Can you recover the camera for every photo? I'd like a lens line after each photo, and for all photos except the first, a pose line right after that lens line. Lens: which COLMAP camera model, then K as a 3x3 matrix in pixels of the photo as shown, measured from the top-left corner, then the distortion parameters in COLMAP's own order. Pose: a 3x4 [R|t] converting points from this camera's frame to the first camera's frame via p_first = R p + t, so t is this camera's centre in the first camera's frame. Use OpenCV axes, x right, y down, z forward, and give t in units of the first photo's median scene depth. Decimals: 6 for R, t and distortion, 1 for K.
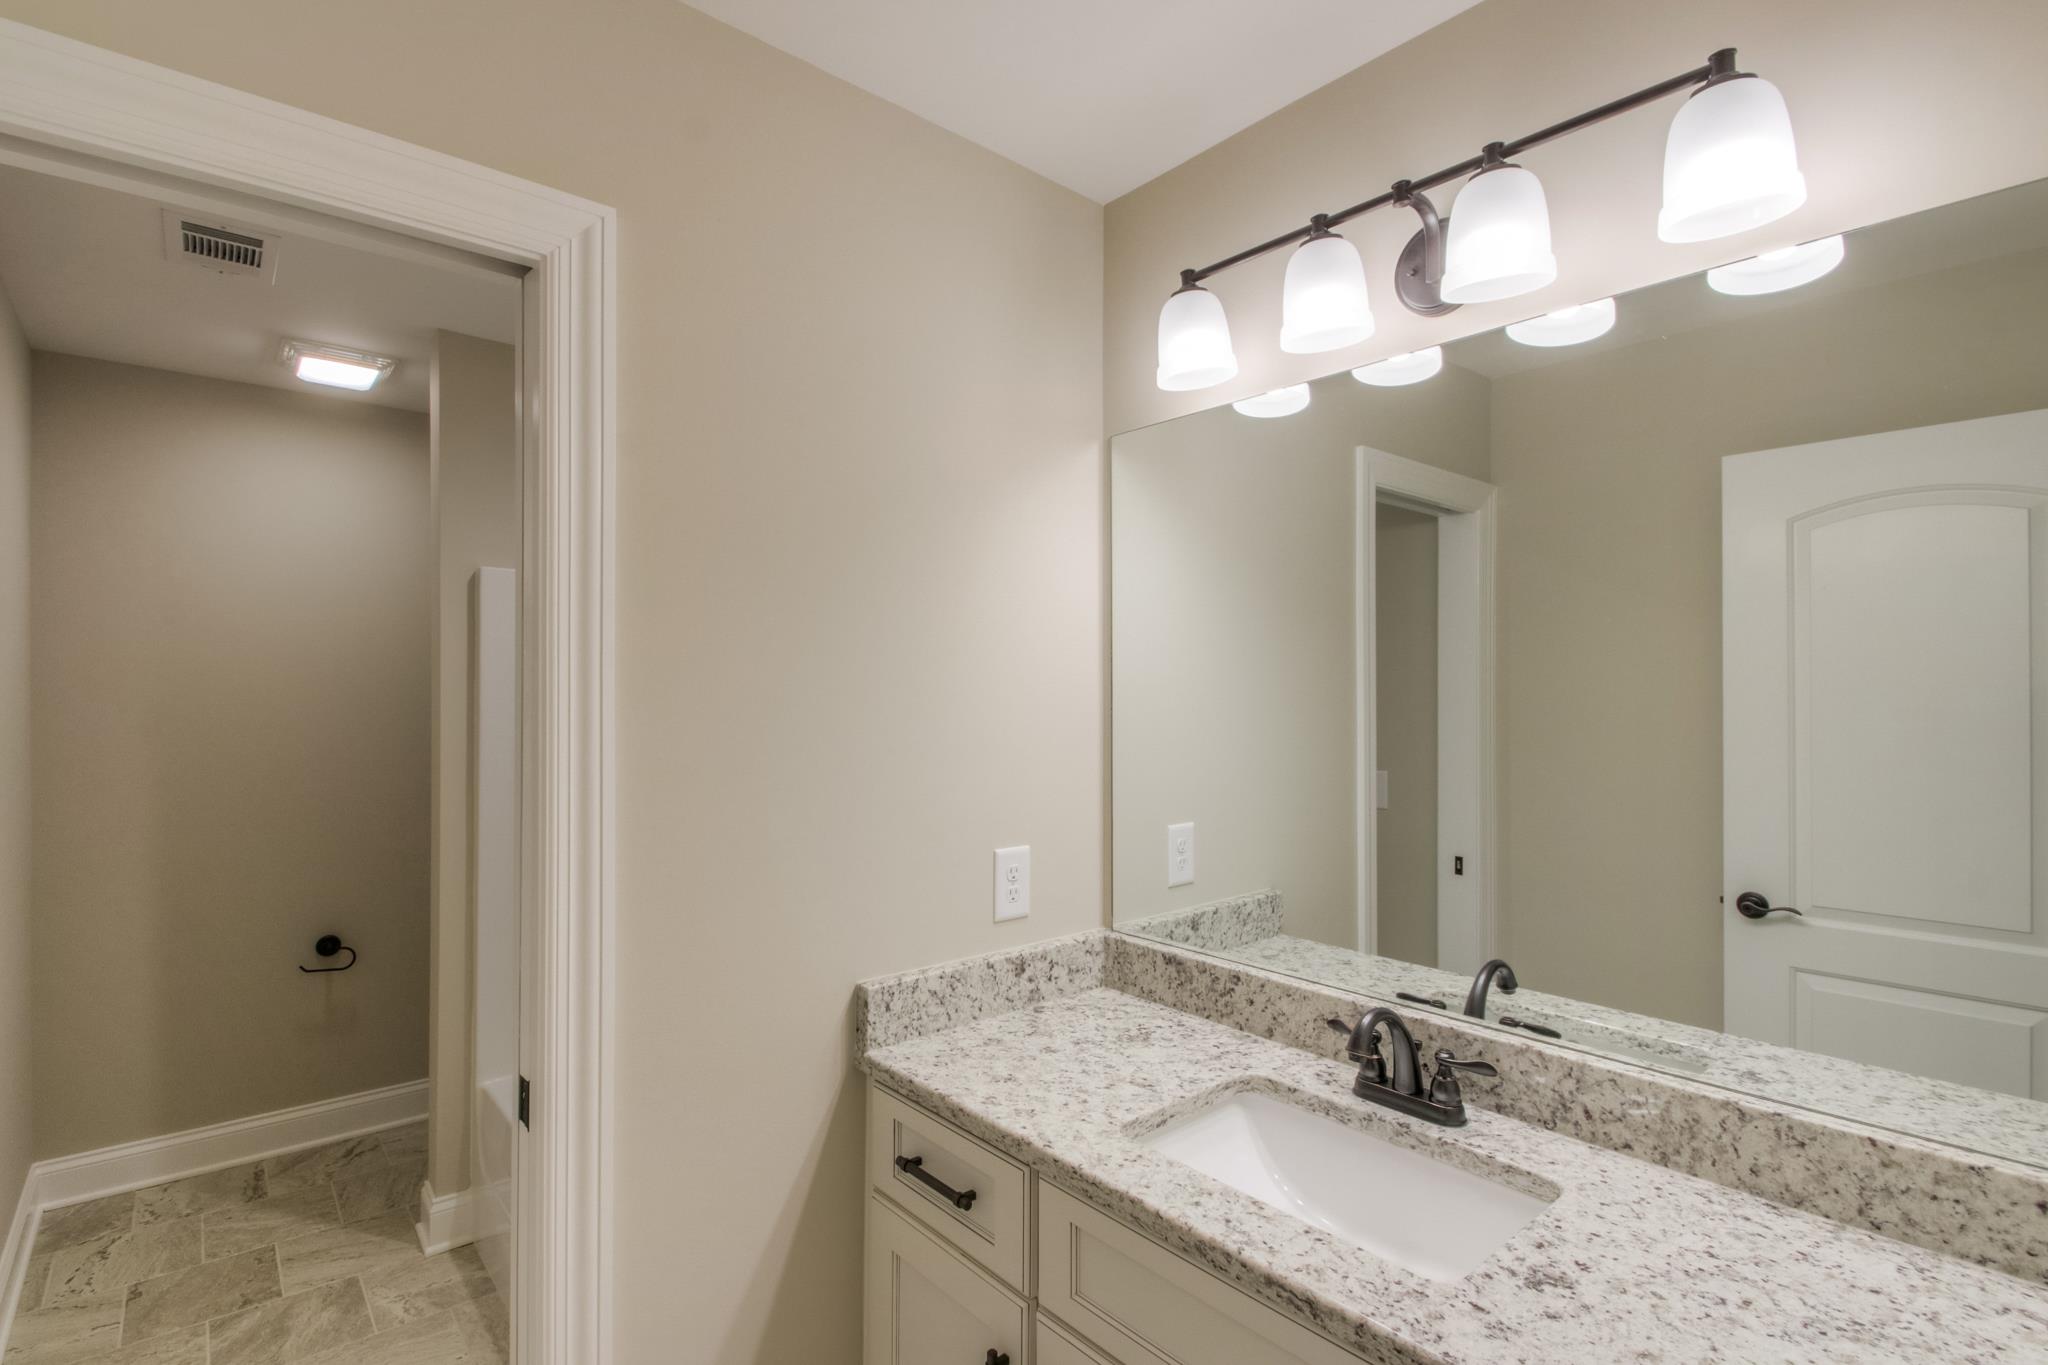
lens RADIAL K [[954.4, 0, 997.8], [0, 954.4, 692.4], [0, 0, 1]] dist [0.011467, -0.017219]
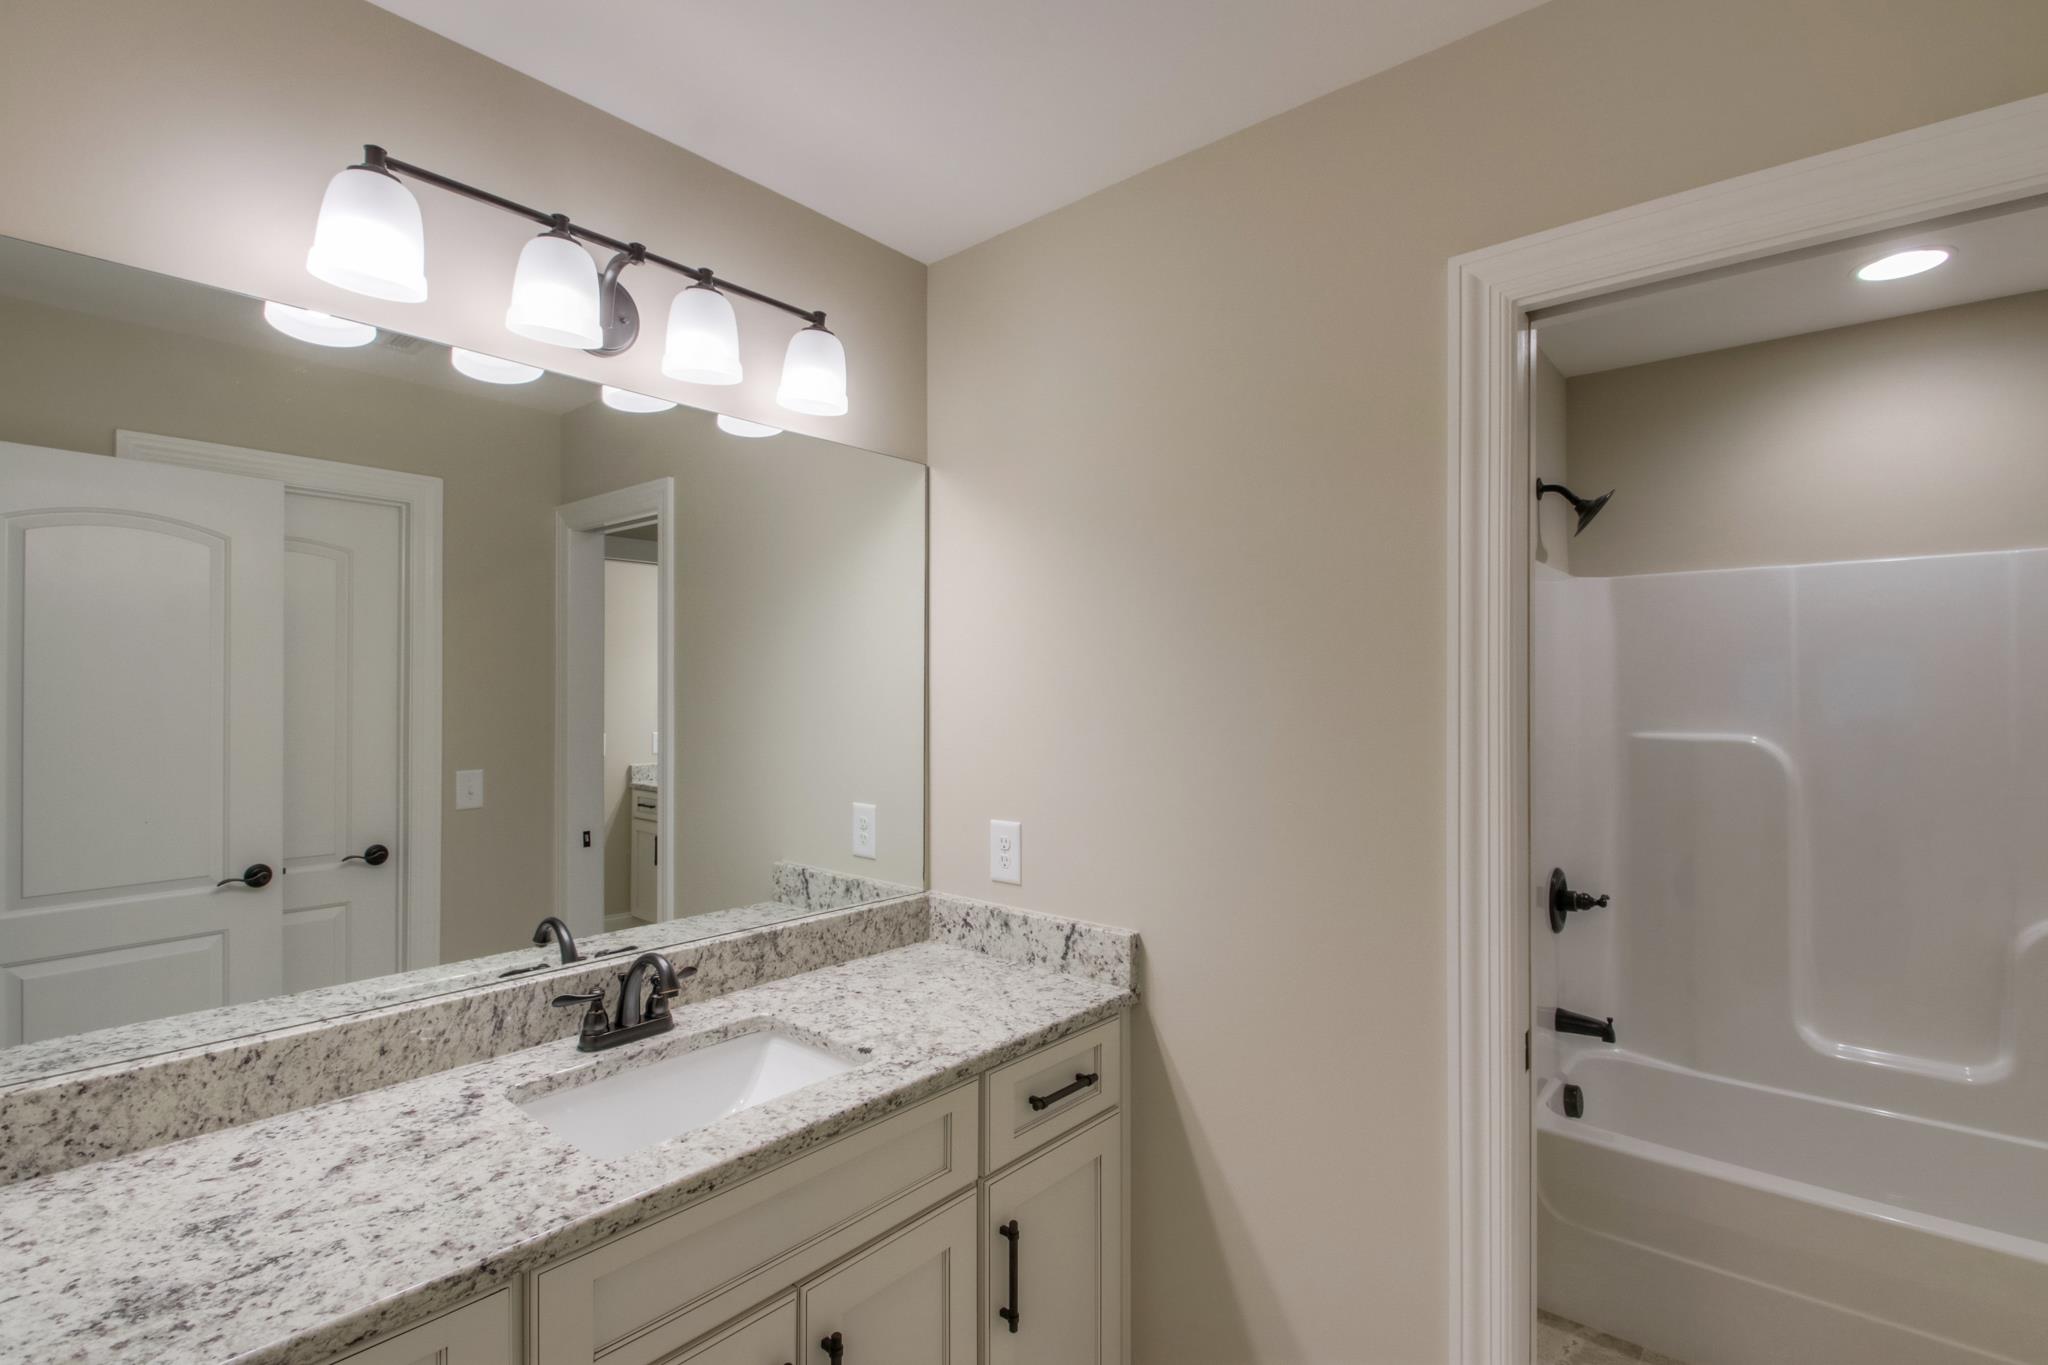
lens RADIAL K [[954.4, 0, 997.8], [0, 954.4, 692.4], [0, 0, 1]] dist [0.011467, -0.017219]
pose [[-0.116645, -0.012509, 0.993095, -0.804737], [-0.011607, 0.999870, 0.011231, -0.008106], [-0.993106, -0.010216, -0.116775, 0.709945]]
